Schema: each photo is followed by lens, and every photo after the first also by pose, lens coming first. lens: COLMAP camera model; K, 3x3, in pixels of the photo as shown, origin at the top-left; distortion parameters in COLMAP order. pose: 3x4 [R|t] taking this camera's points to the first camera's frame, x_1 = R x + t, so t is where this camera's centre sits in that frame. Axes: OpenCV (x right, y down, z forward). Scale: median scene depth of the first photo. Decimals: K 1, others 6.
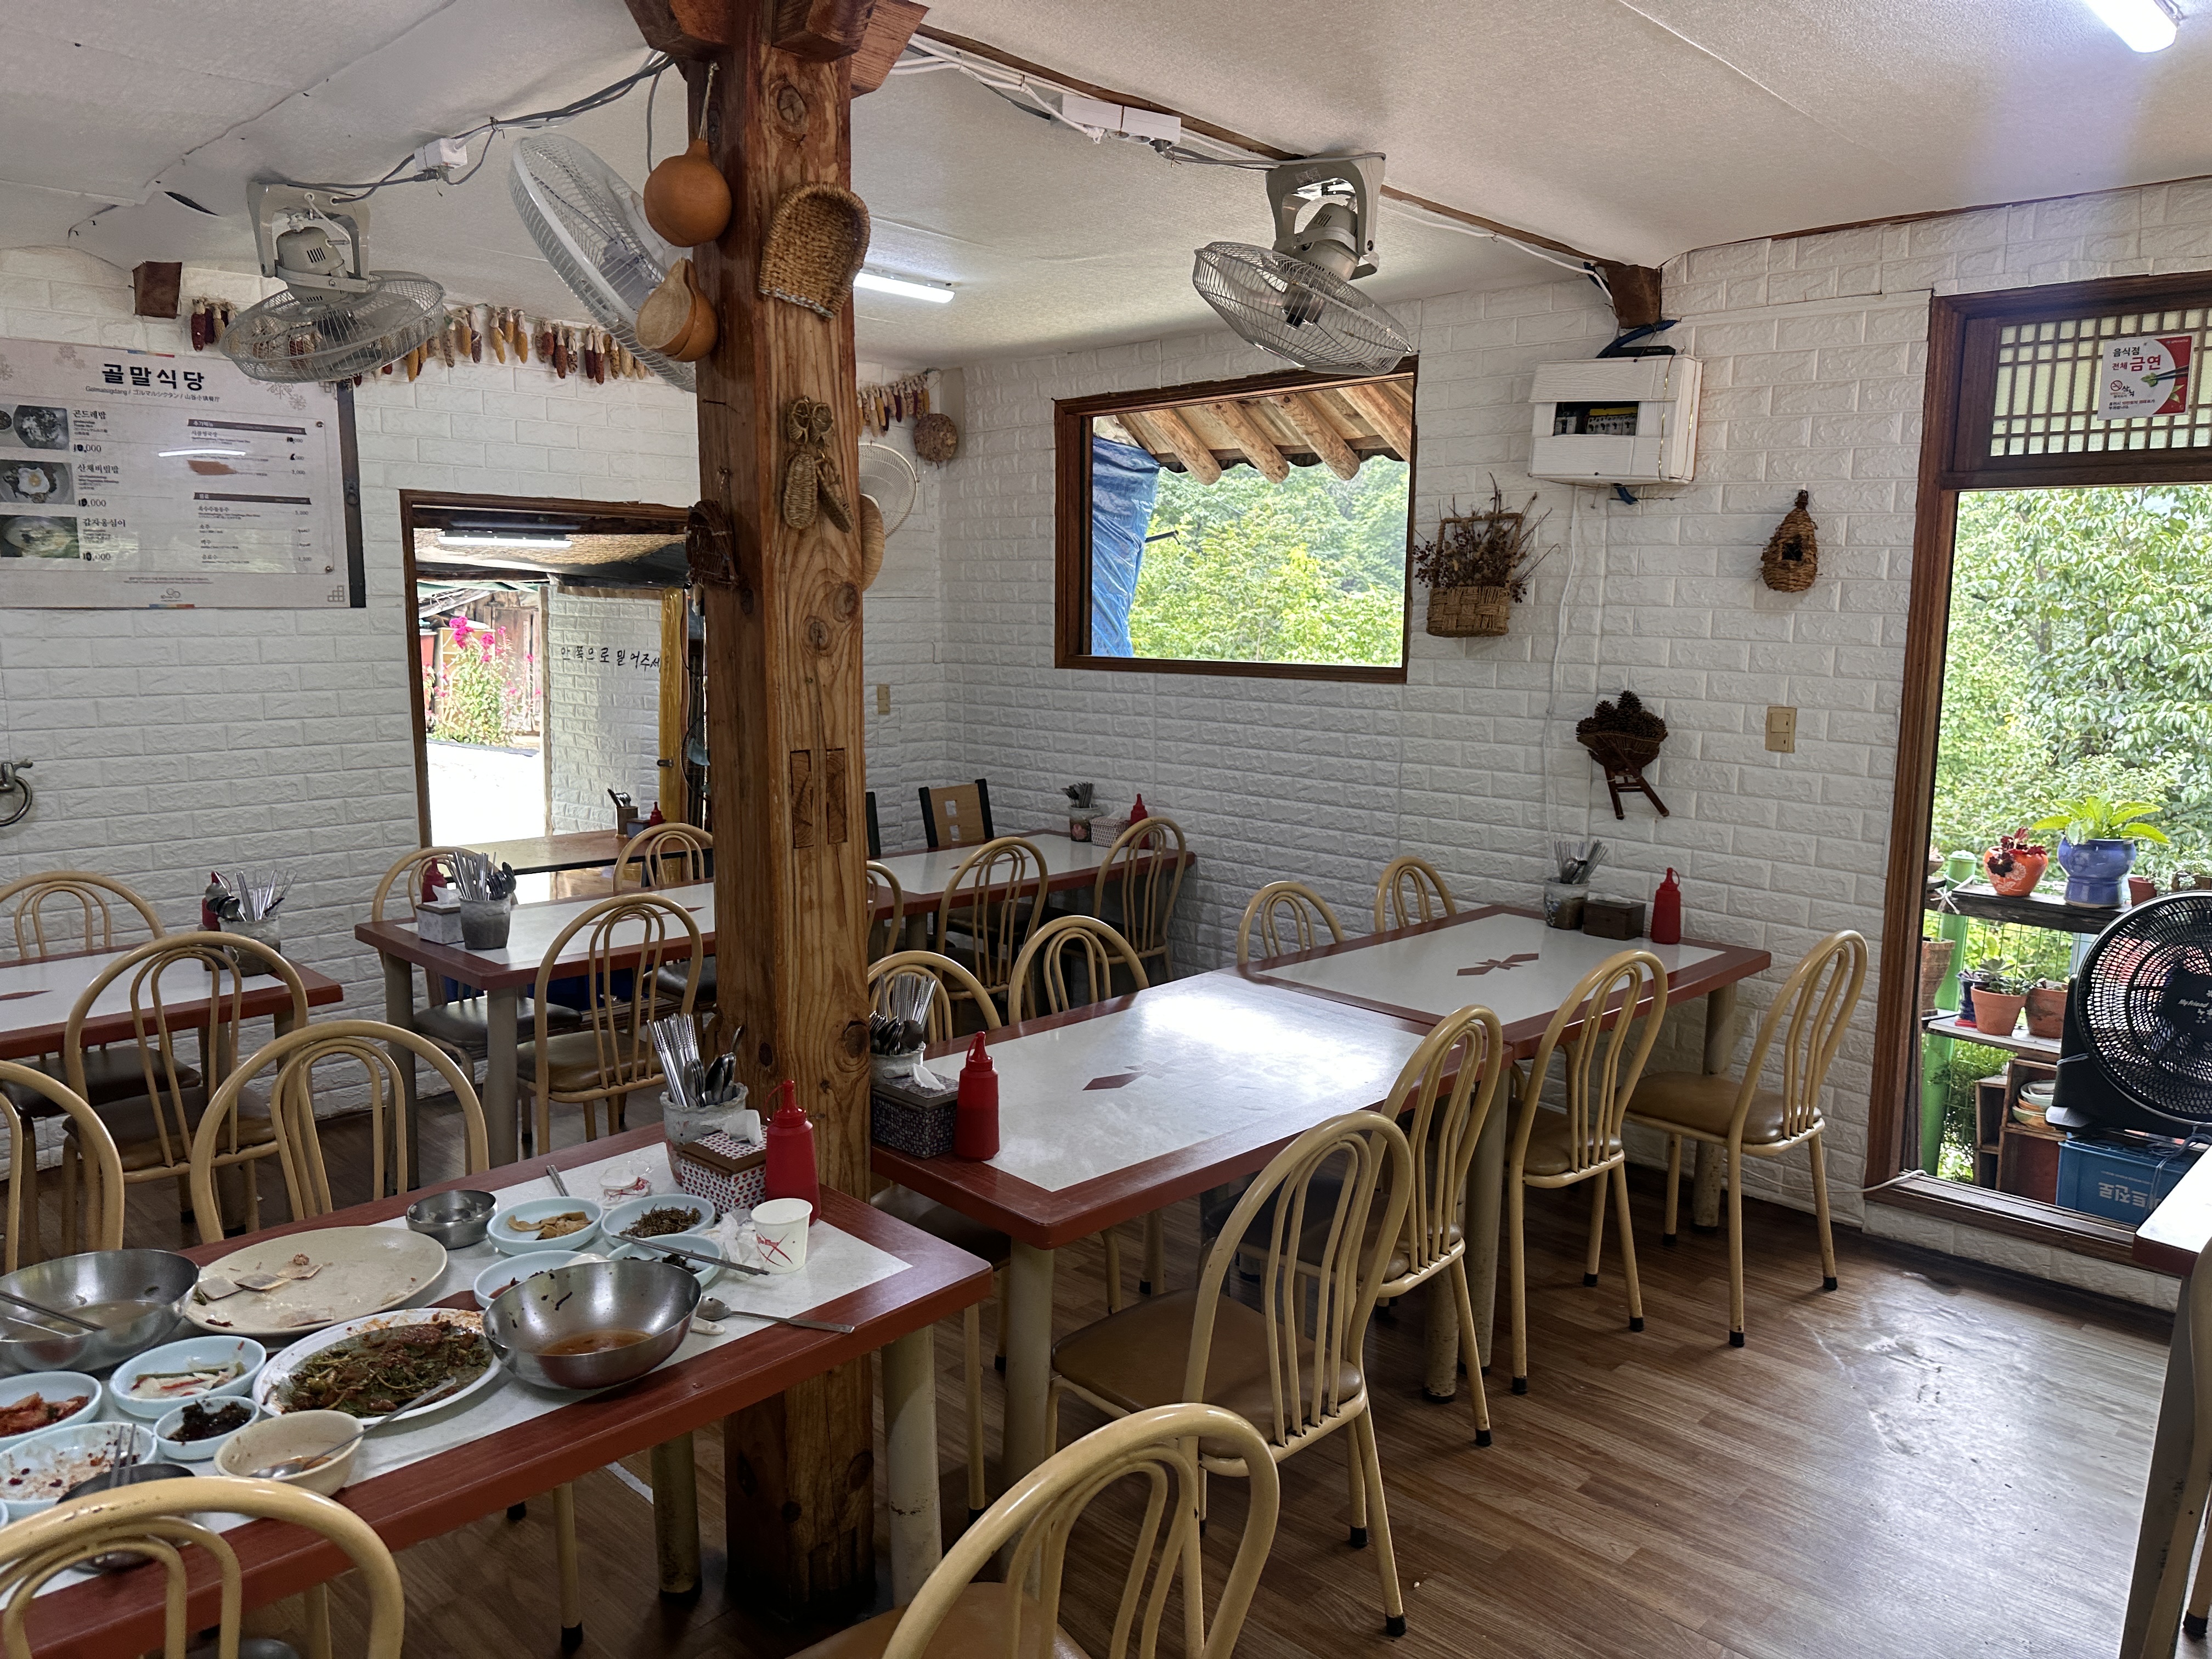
lens RADIAL K [[1541.0, 0, 1105.8], [0, 1541.0, 833.0], [0, 0, 1]] dist [-0.002561, -0.000025]
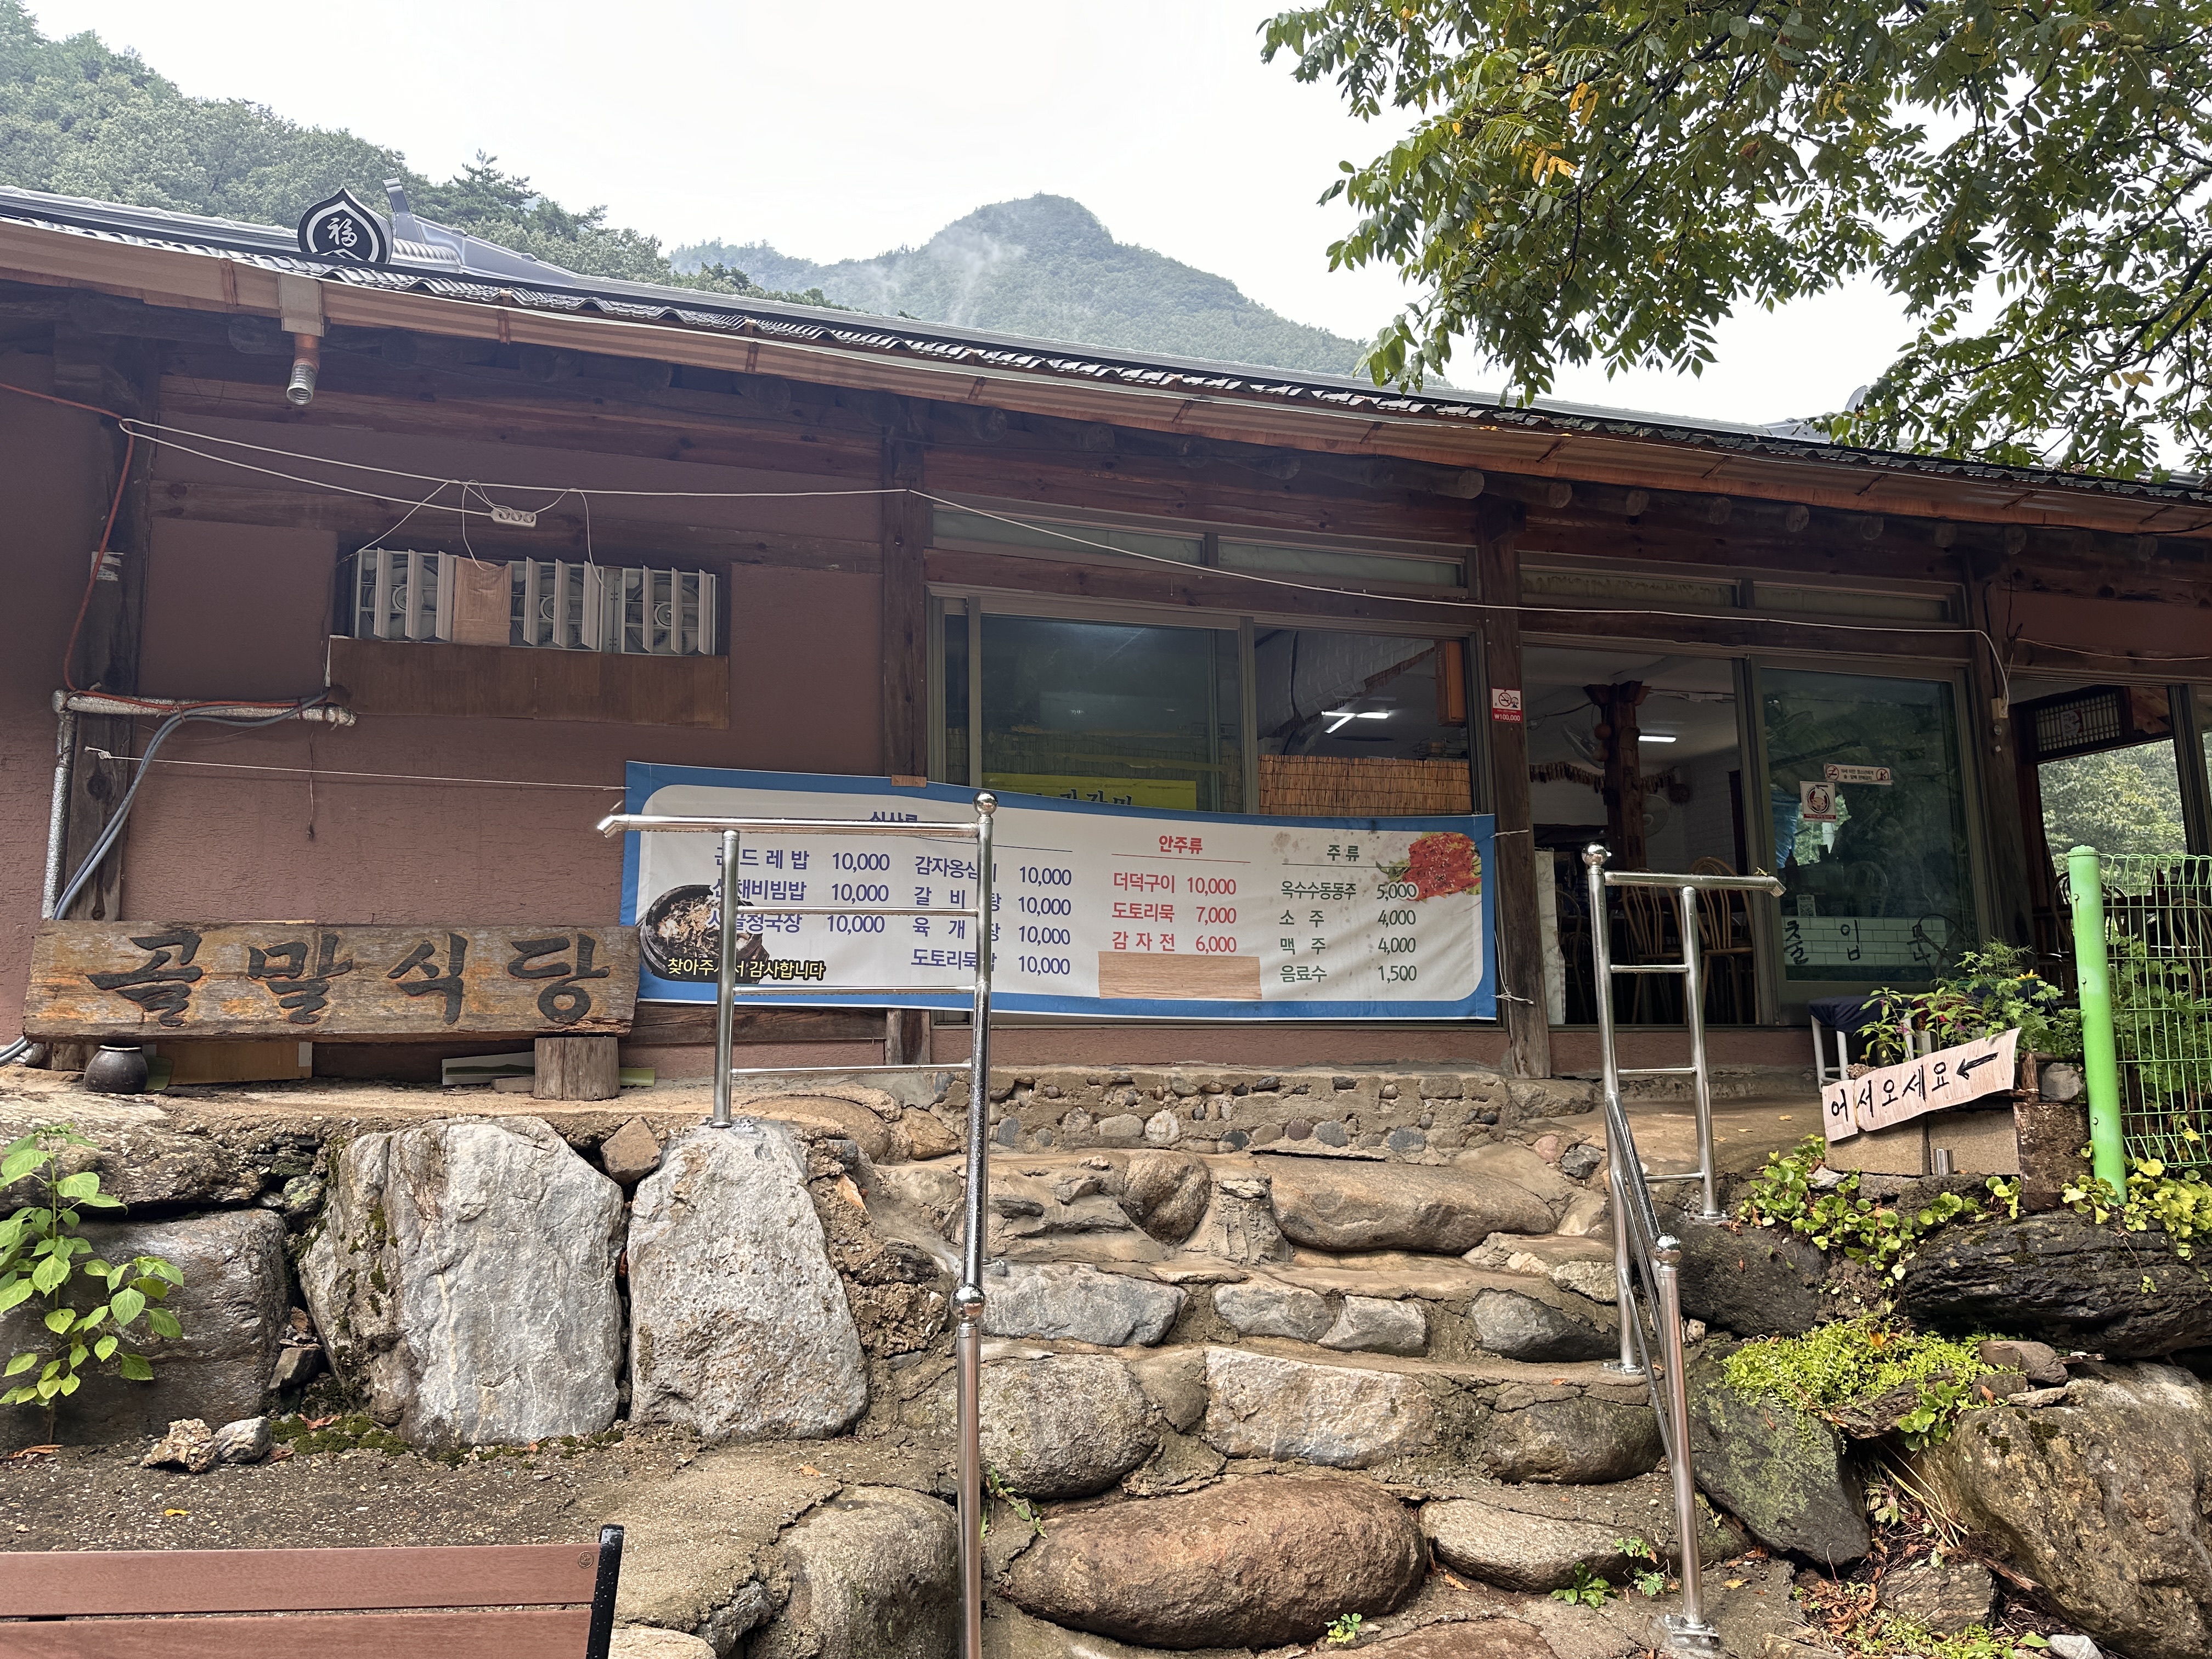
lens RADIAL K [[1541.0, 0, 1104.9], [0, 1541.0, 825.5], [0, 0, 1]] dist [-0.002561, -0.000025]
pose [[0.875518, -0.087581, -0.475181, 0.523769], [-0.047838, 0.962893, -0.265611, 1.014872], [0.480811, 0.255279, 0.838840, -3.076037]]
